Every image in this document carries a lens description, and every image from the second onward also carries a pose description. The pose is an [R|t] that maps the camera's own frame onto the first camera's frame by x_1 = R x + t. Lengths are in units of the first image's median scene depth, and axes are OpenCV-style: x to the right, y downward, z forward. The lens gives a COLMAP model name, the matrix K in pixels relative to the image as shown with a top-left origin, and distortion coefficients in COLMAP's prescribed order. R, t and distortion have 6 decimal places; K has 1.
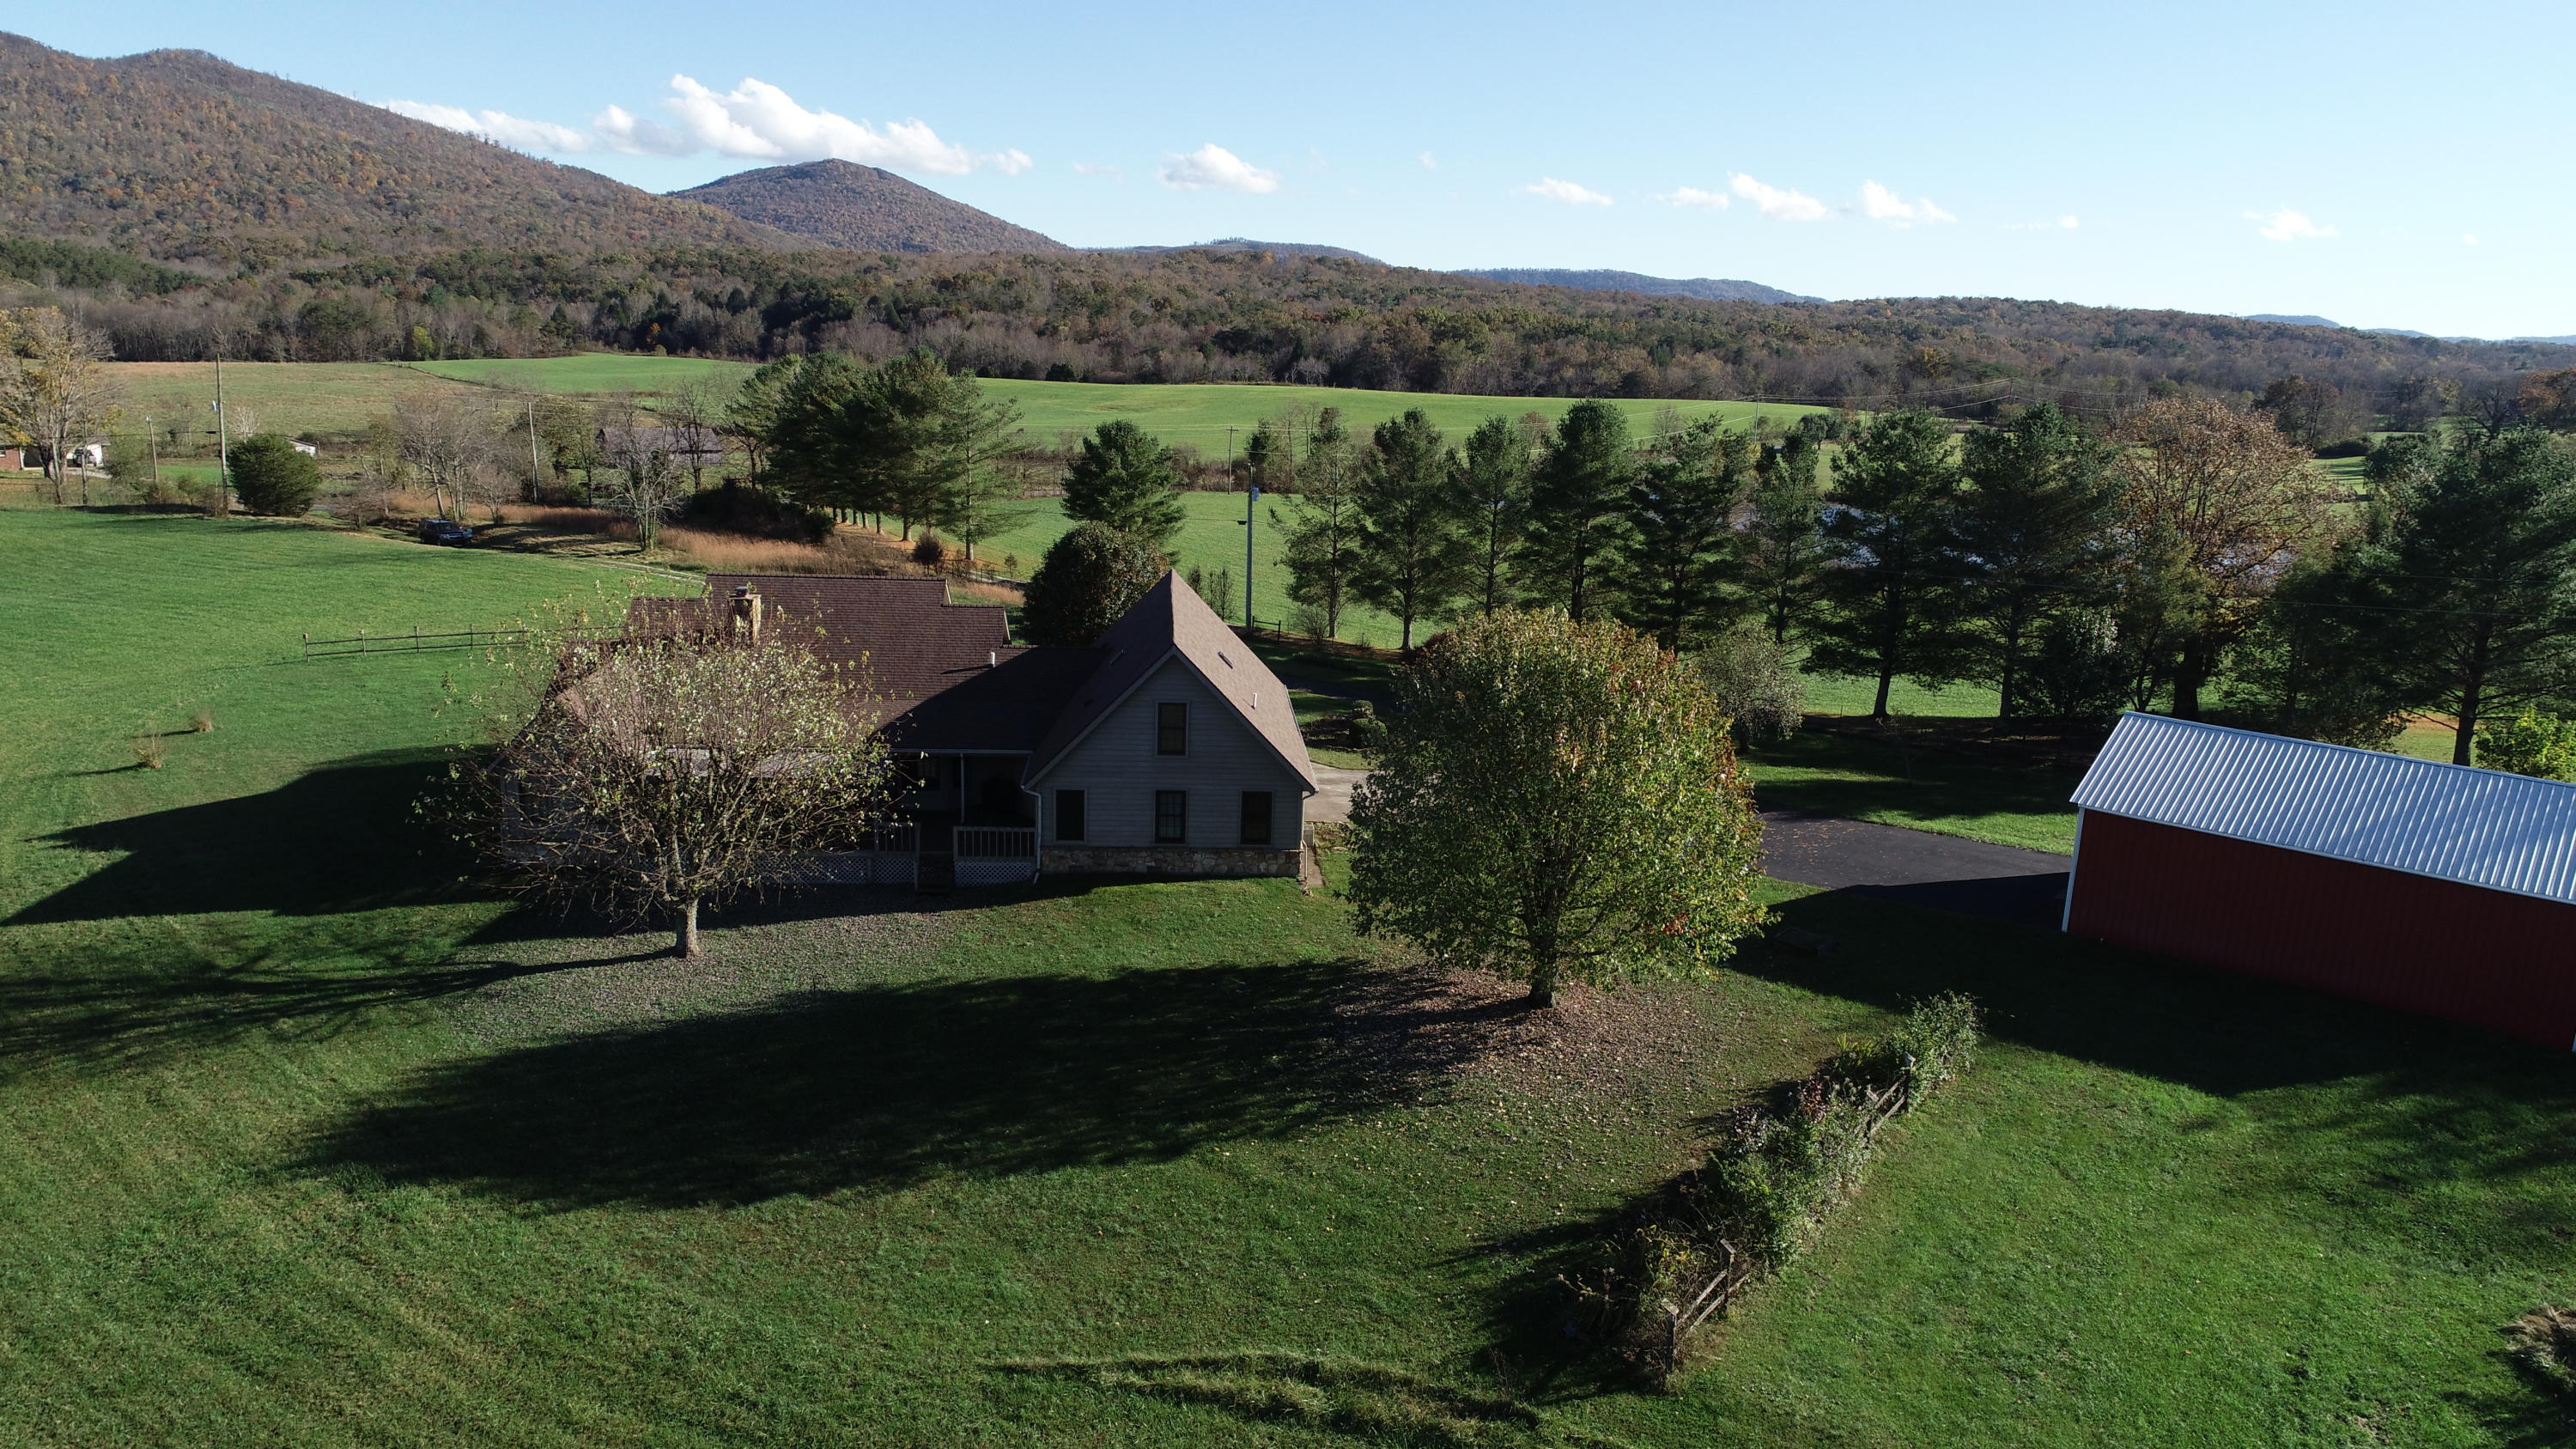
lens RADIAL K [[1732.9, 0, 1296.5], [0, 1732.9, 730.4], [0, 0, 1]] dist [0.004698, -0.002034]
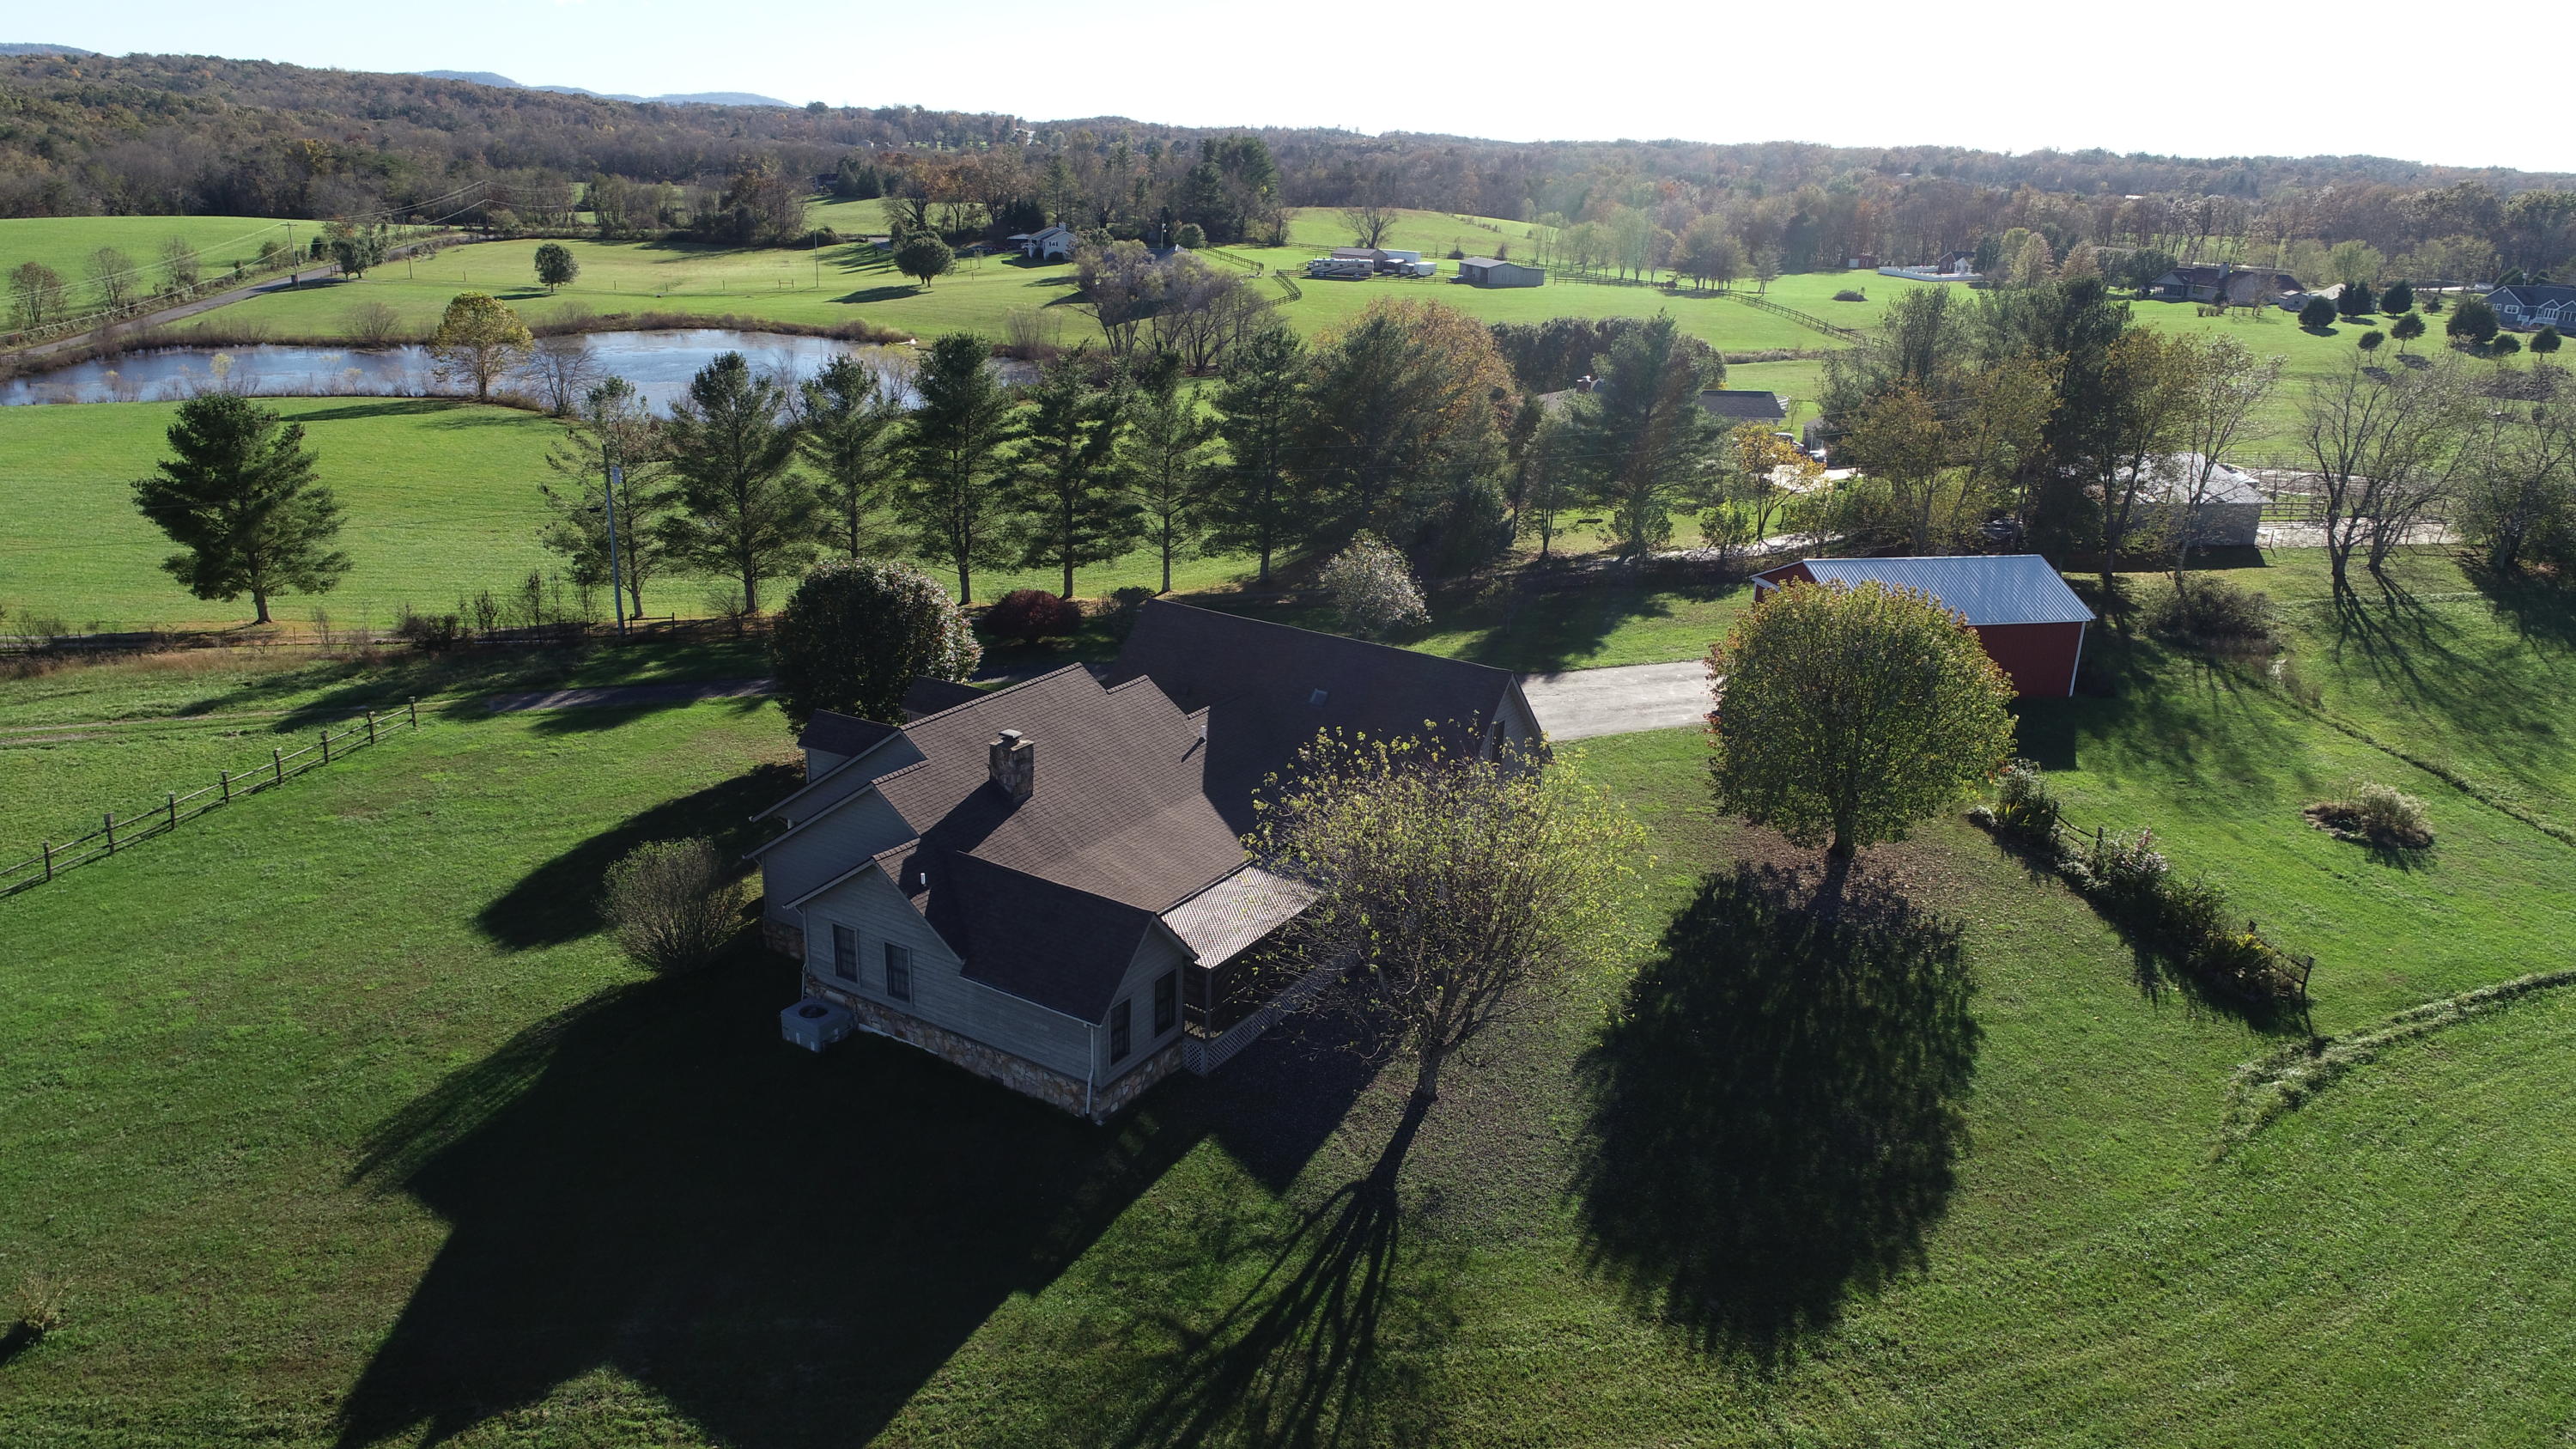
lens RADIAL K [[1732.9, 0, 1296.5], [0, 1732.9, 730.4], [0, 0, 1]] dist [0.004698, -0.002034]
pose [[0.595185, -0.275390, 0.754927, -0.217137], [0.175665, 0.961312, 0.212183, -0.059246], [-0.784153, 0.006326, 0.620535, 0.087463]]
